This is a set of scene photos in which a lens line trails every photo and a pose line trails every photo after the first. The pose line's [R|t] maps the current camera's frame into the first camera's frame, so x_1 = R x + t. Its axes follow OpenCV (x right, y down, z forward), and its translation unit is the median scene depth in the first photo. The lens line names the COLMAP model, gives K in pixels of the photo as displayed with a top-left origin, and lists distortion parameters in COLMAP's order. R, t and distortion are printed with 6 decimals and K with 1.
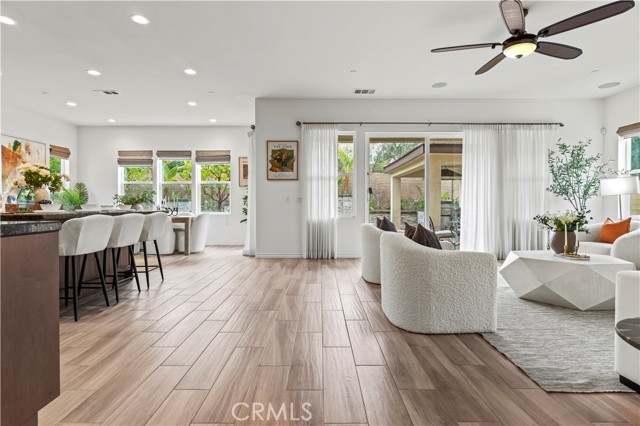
lens RADIAL K [[328.5, 0, 320.4], [0, 328.5, 206.4], [0, 0, 1]] dist [-0.001446, -0.000556]
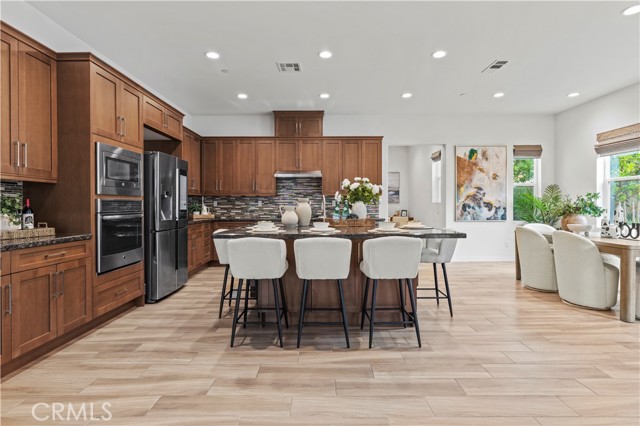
lens RADIAL K [[328.5, 0, 320.4], [0, 328.5, 206.4], [0, 0, 1]] dist [-0.001446, -0.000556]
pose [[-0.005548, 0.004217, -0.999976, 0.093148], [0.001867, 0.999989, 0.004207, -0.028353], [0.999983, -0.001843, -0.005555, 0.539934]]
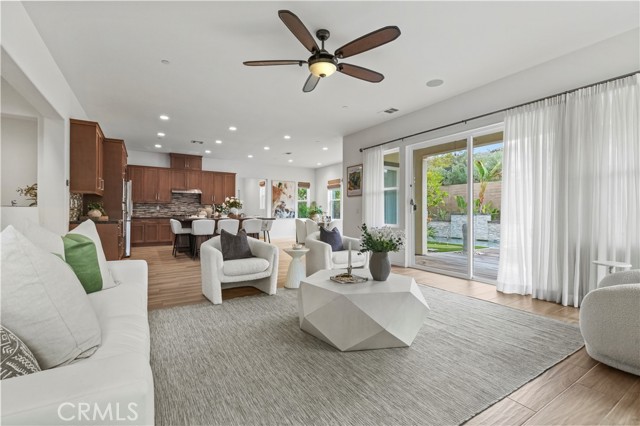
lens RADIAL K [[287.0, 0, 319.1], [0, 287.0, 210.0], [0, 0, 1]] dist [0.004522, 0.000065]
pose [[0.522720, -0.005726, -0.852485, 0.728393], [-0.005448, 0.999935, -0.010057, -0.012601], [0.852487, 0.009901, 0.522655, 0.278380]]
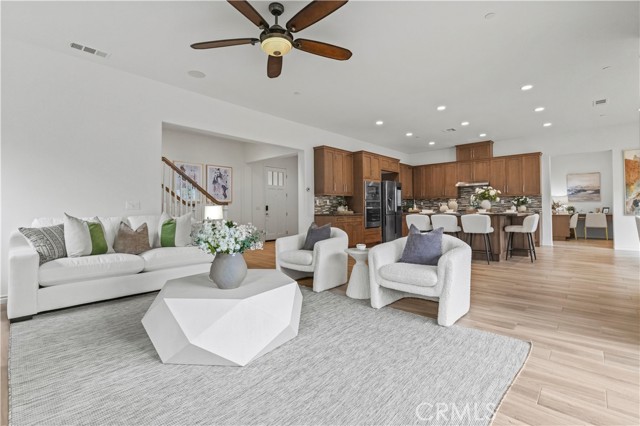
lens RADIAL K [[292.6, 0, 317.6], [0, 292.6, 205.9], [0, 0, 1]] dist [0.004389, 0.000213]
pose [[-0.684276, -0.002129, -0.729220, 0.600319], [0.008388, 0.999907, -0.010791, -0.008068], [0.729175, -0.013501, -0.684194, 0.874761]]
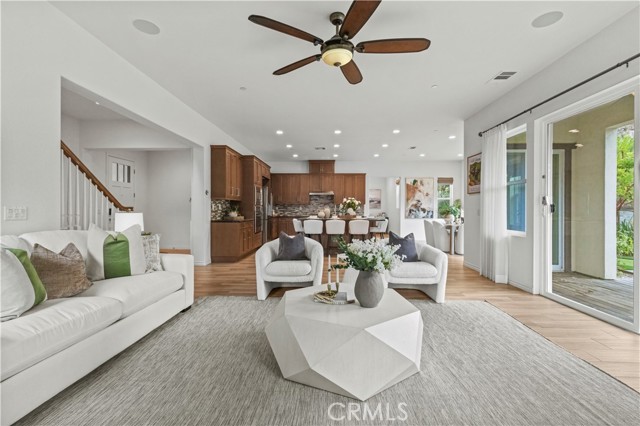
lens RADIAL K [[287.0, 0, 319.1], [0, 287.0, 210.0], [0, 0, 1]] dist [0.004522, 0.000065]
pose [[-0.041922, 0.001232, -0.999120, 0.751669], [-0.004046, 0.999991, 0.001403, -0.026123], [0.999113, 0.004101, -0.041916, 0.524315]]
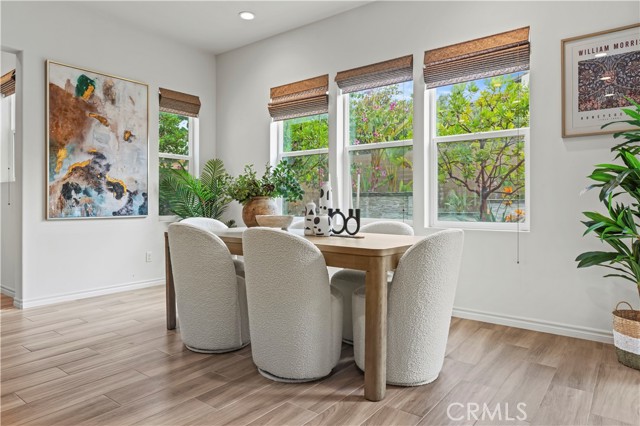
lens RADIAL K [[406.2, 0, 318.0], [0, 406.2, 203.7], [0, 0, 1]] dist [0.002865, 0.000437]
pose [[0.790693, 0.001723, -0.612210, -0.249912], [-0.001900, 0.999998, 0.000361, -0.001249], [0.612210, 0.000878, 0.790695, 0.727137]]
